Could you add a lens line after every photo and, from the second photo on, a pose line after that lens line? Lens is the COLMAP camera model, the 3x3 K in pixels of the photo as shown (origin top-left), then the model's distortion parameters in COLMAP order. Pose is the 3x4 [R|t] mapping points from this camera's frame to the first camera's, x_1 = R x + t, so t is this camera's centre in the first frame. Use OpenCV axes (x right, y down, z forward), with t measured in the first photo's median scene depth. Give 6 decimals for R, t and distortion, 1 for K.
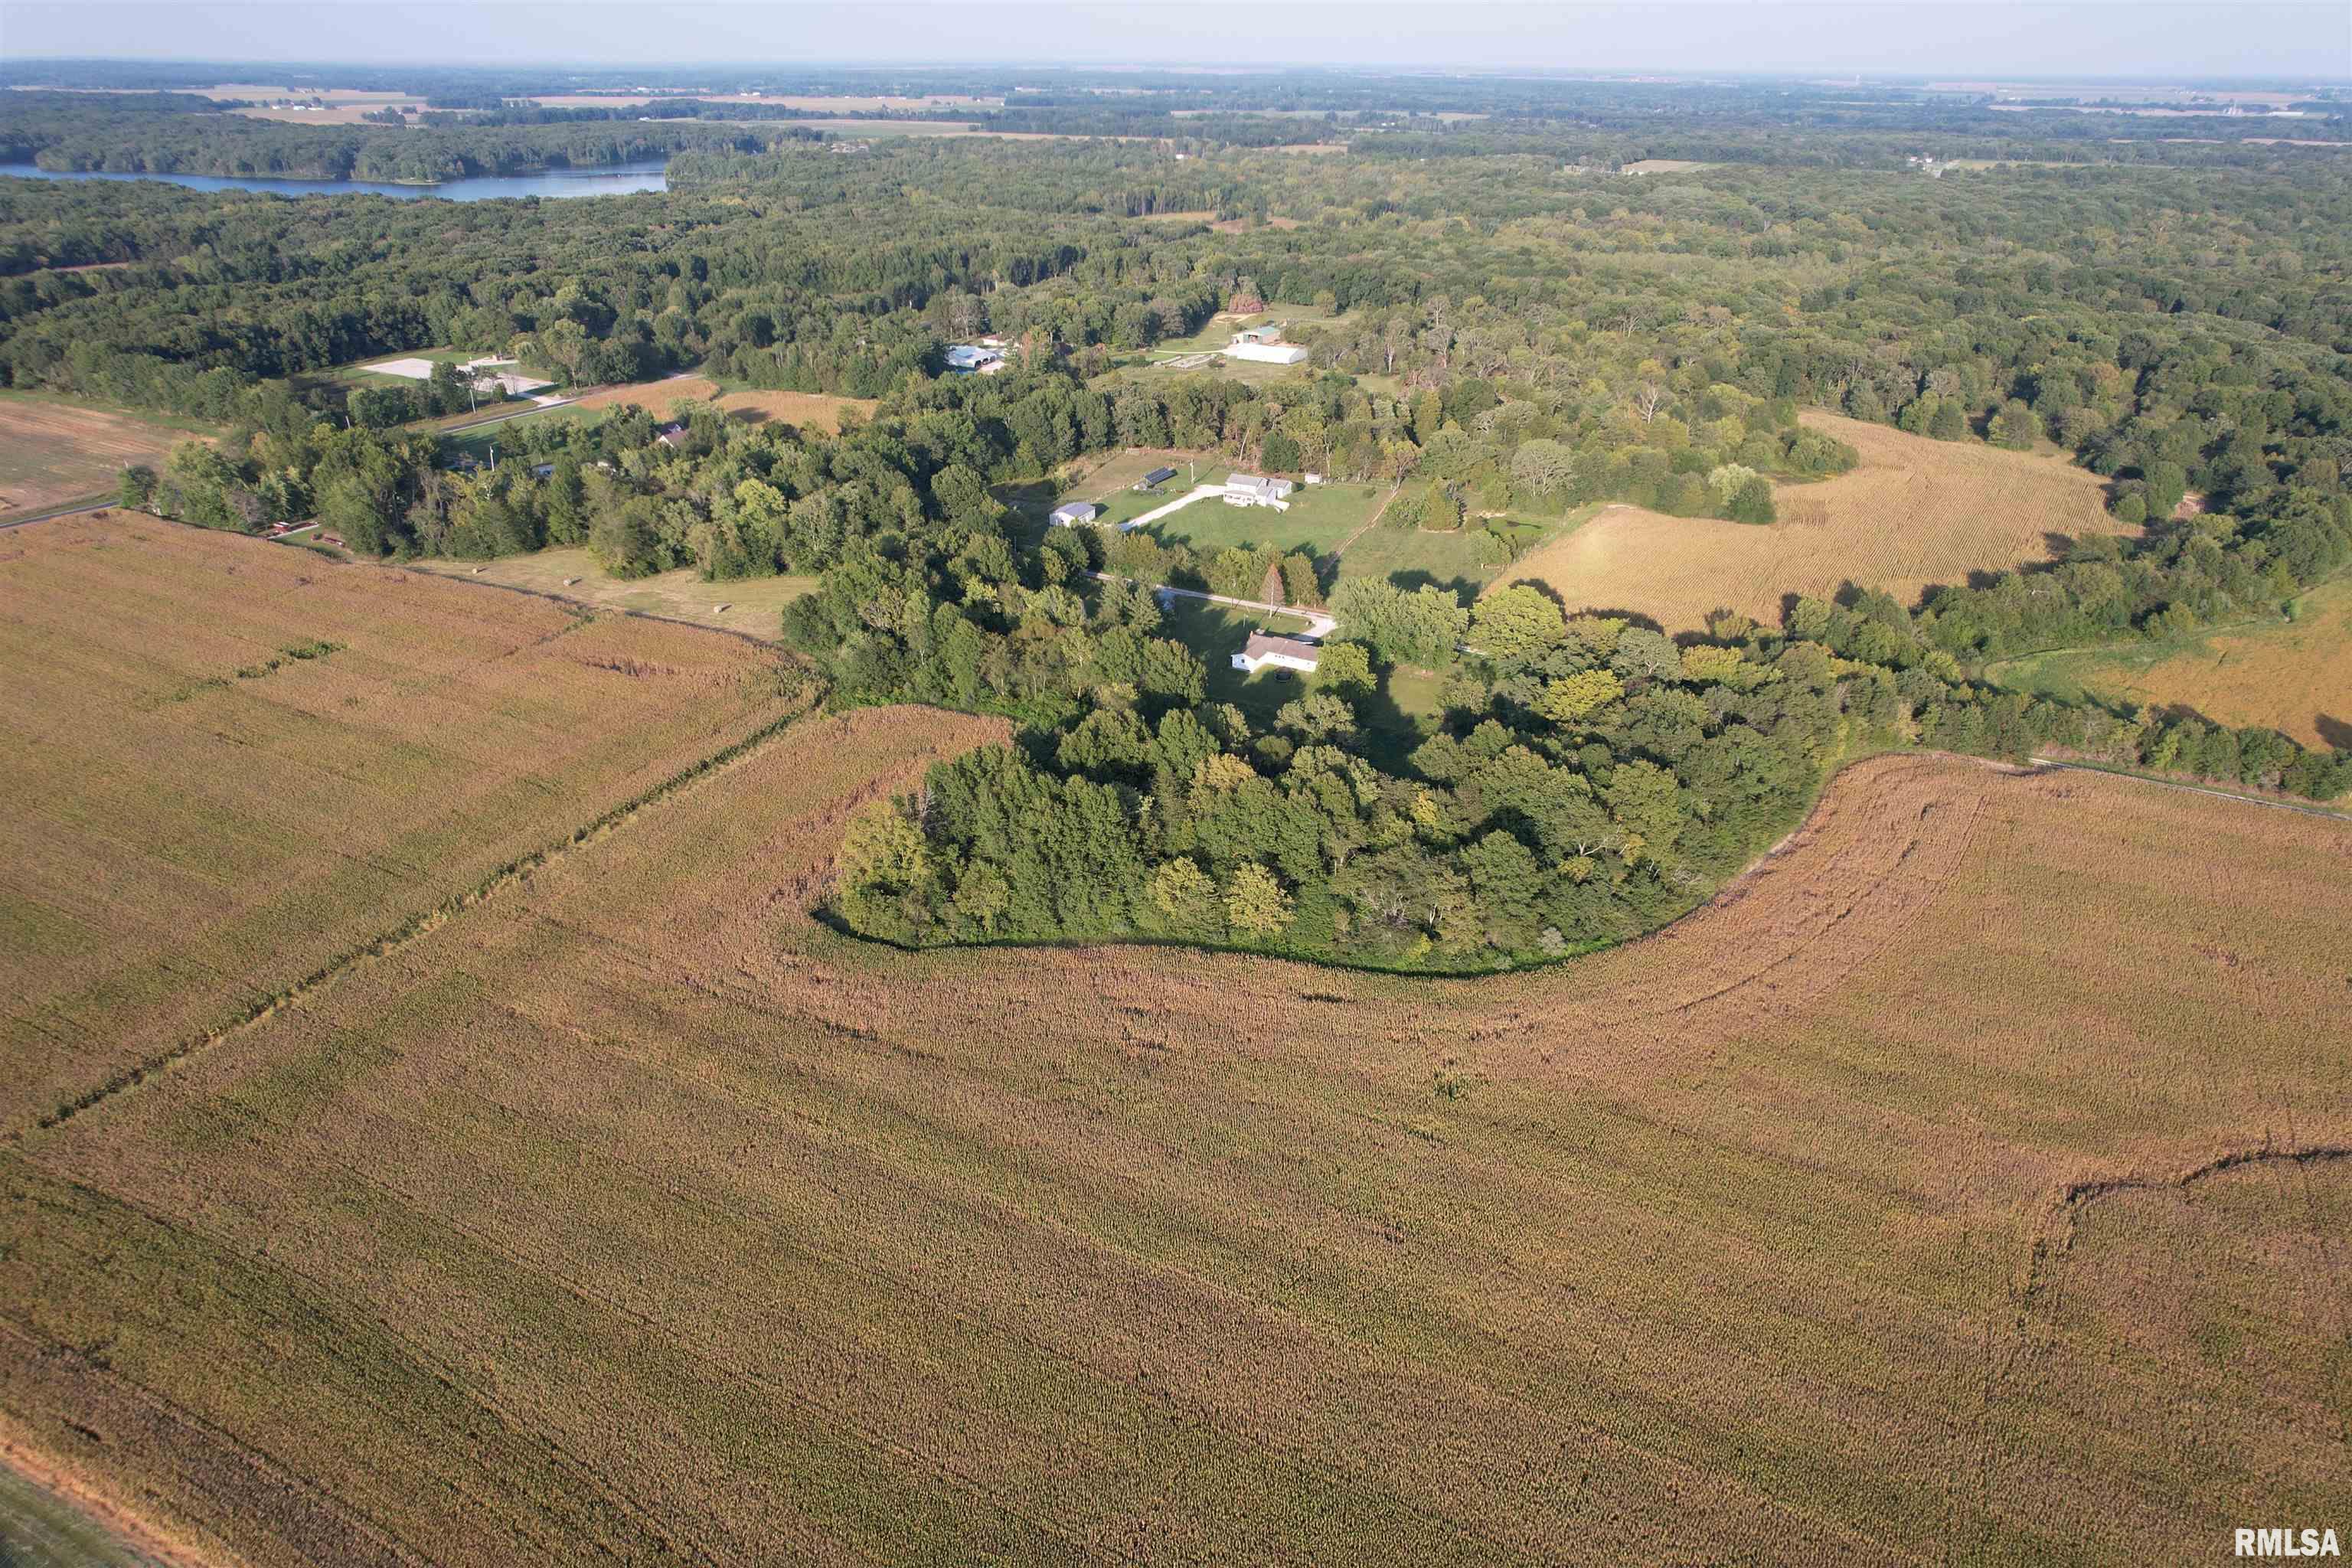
lens RADIAL K [[1501.9, 0, 1180.1], [0, 1501.9, 792.4], [0, 0, 1]] dist [-0.075513, 0.069375]
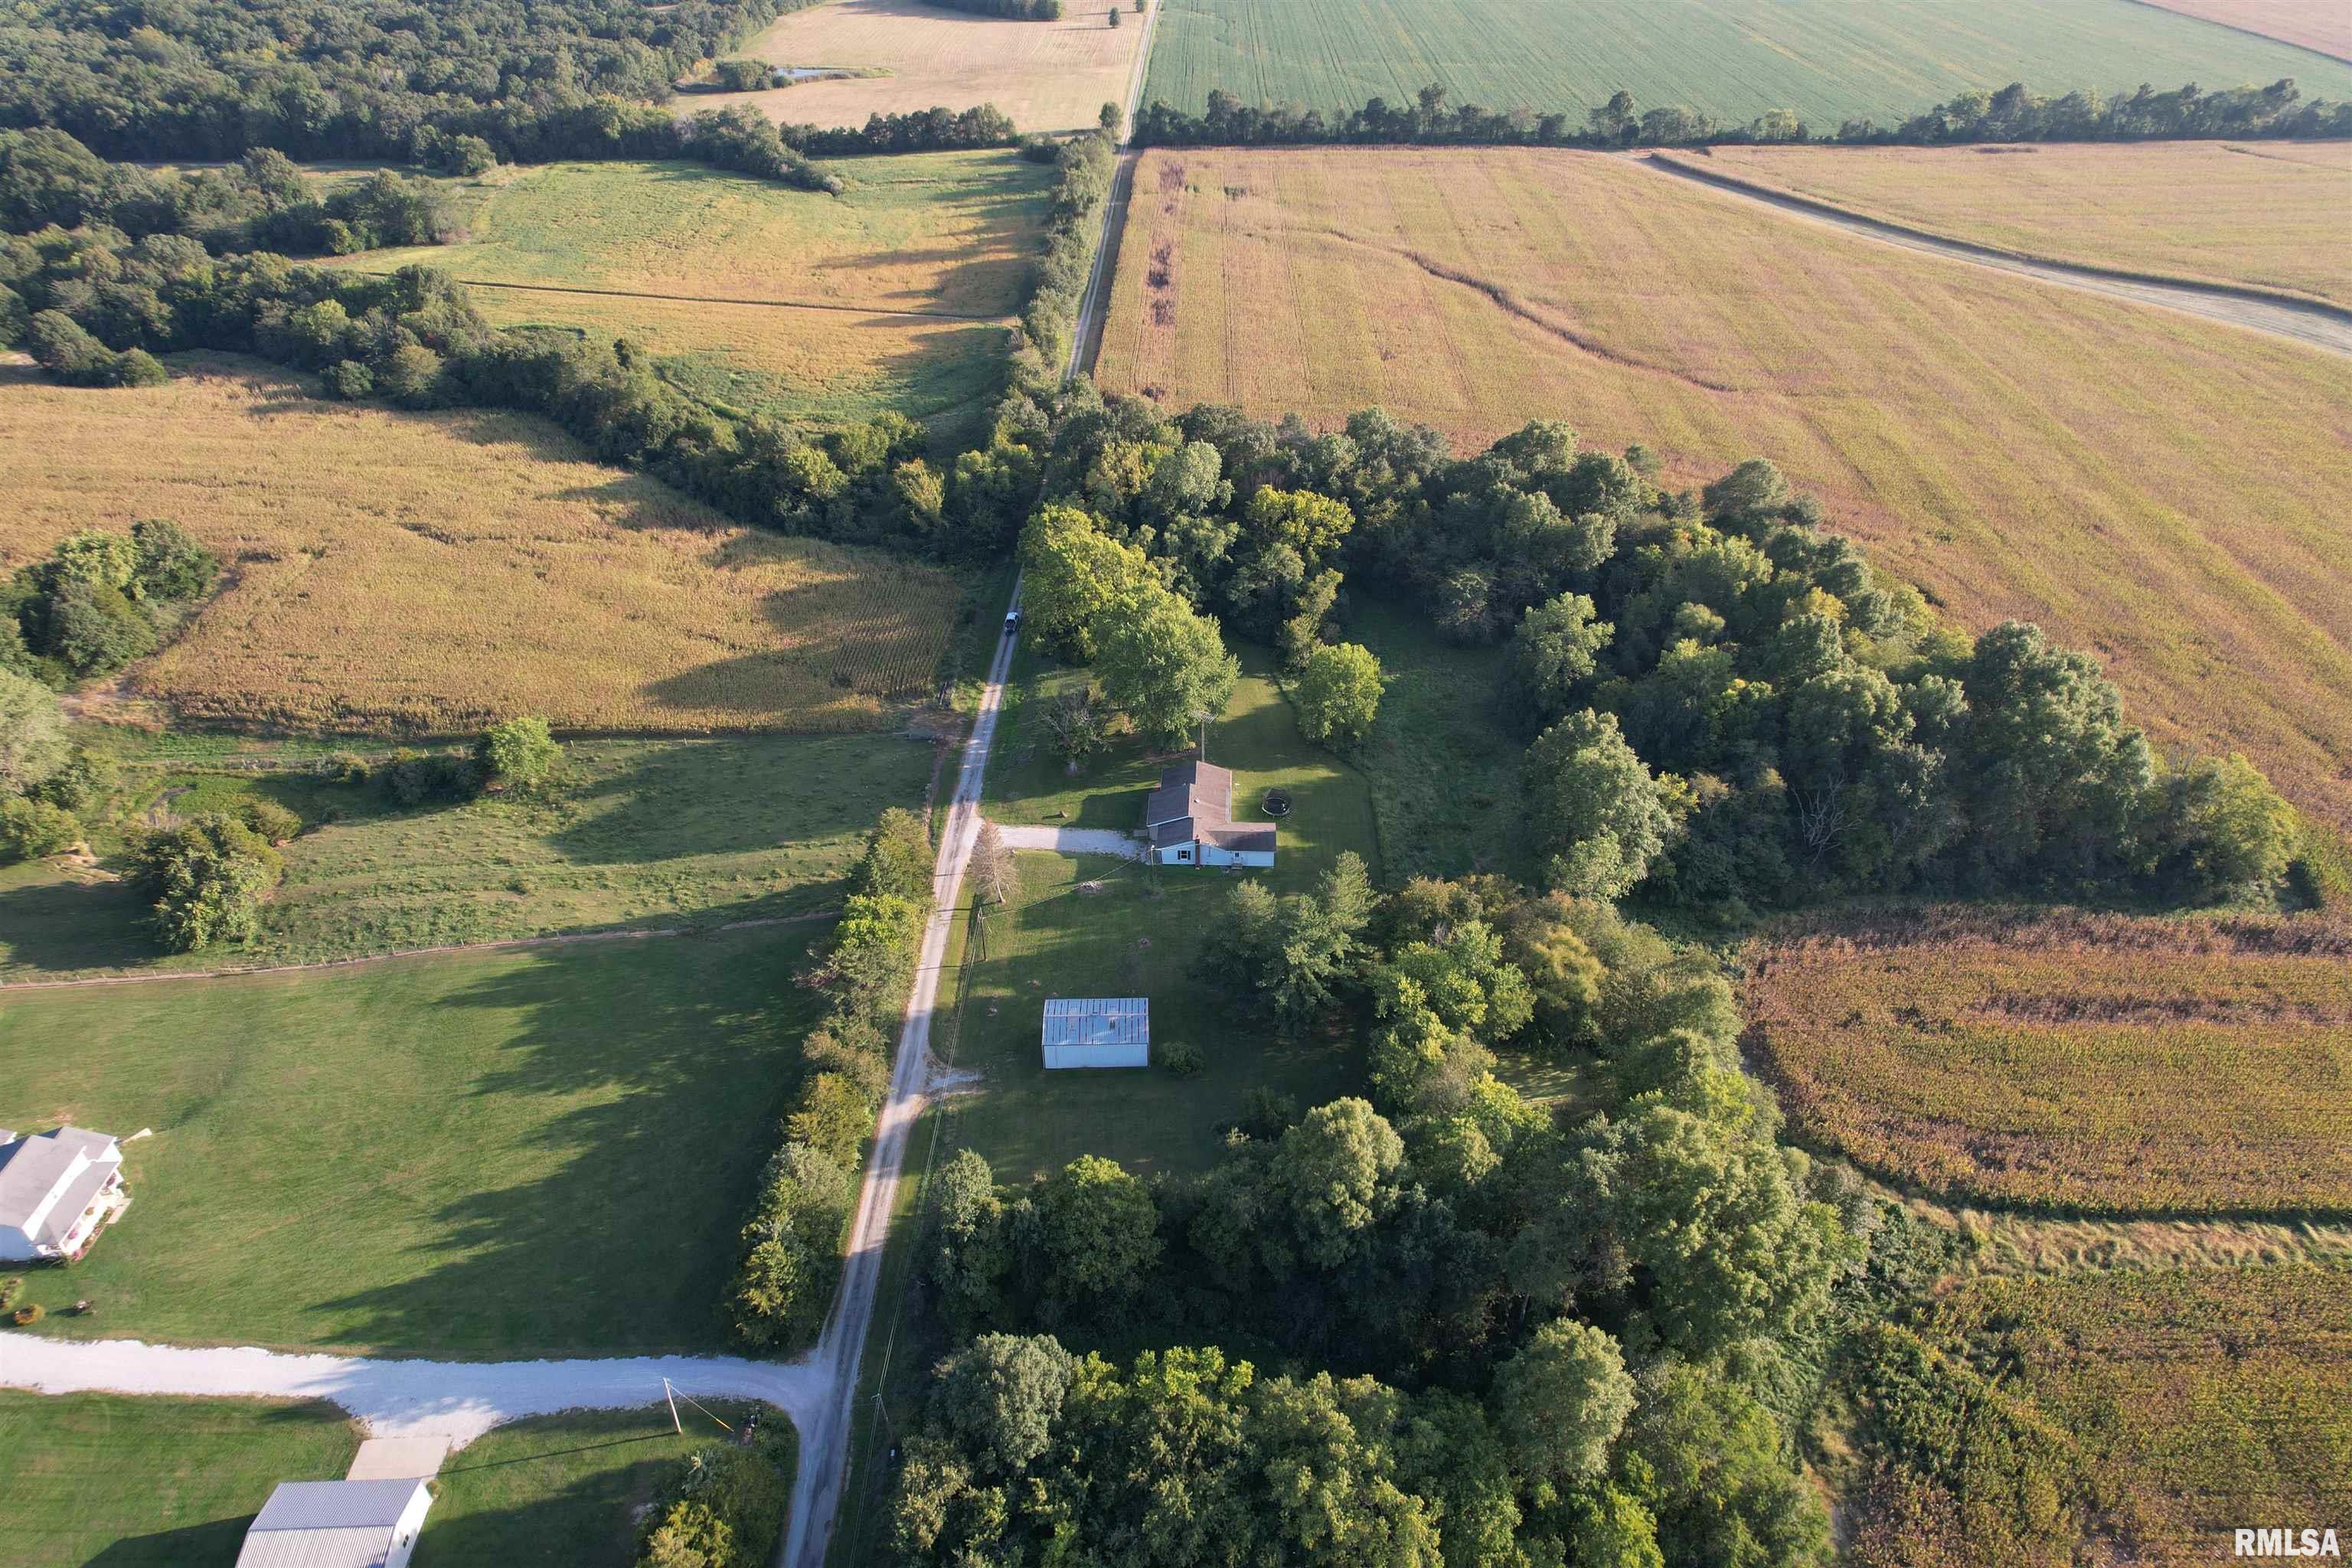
lens RADIAL K [[1485.0, 0, 1187.1], [0, 1485.0, 808.3], [0, 0, 1]] dist [-0.028751, 0.001741]
pose [[-0.458566, -0.538963, 0.706567, -0.355070], [0.394124, 0.589274, 0.705282, -0.529328], [-0.796482, 0.601893, -0.057803, 1.067766]]
